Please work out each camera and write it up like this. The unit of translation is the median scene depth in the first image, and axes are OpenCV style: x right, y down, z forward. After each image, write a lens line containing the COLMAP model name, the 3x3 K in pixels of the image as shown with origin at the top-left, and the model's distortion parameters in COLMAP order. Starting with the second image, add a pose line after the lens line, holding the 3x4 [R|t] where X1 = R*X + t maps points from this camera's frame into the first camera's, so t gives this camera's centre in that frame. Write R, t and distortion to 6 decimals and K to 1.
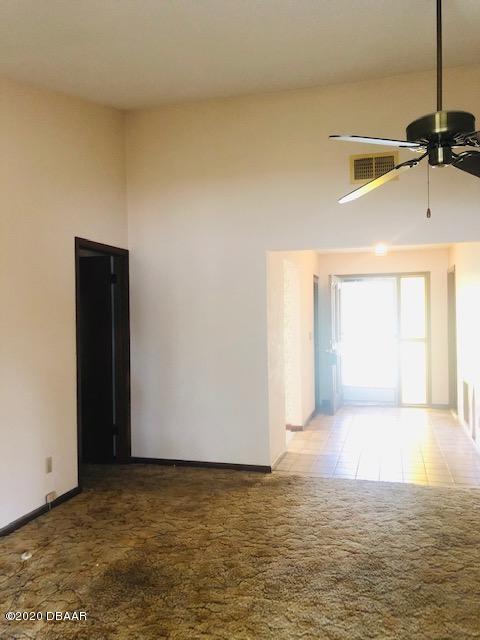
lens RADIAL K [[518.6, 0, 241.0], [0, 518.6, 319.9], [0, 0, 1]] dist [0.026195, -0.023009]
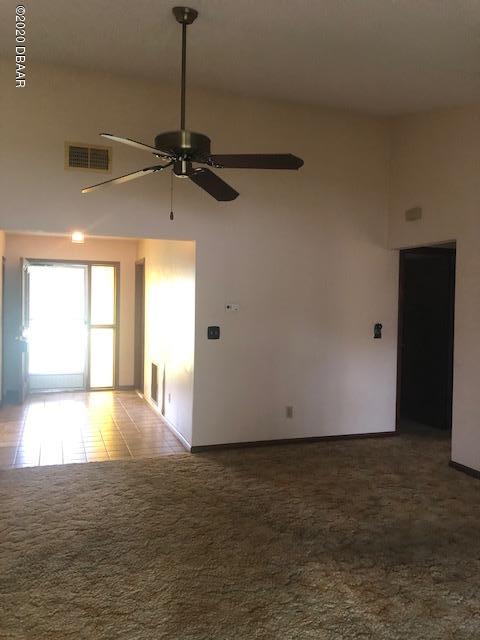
lens RADIAL K [[518.6, 0, 237.1], [0, 518.6, 318.8], [0, 0, 1]] dist [0.026195, -0.023009]
pose [[0.819459, 0.010869, 0.573035, -0.108099], [-0.024305, 0.999580, 0.015798, 0.000286], [-0.572623, -0.026873, 0.819378, -0.017513]]
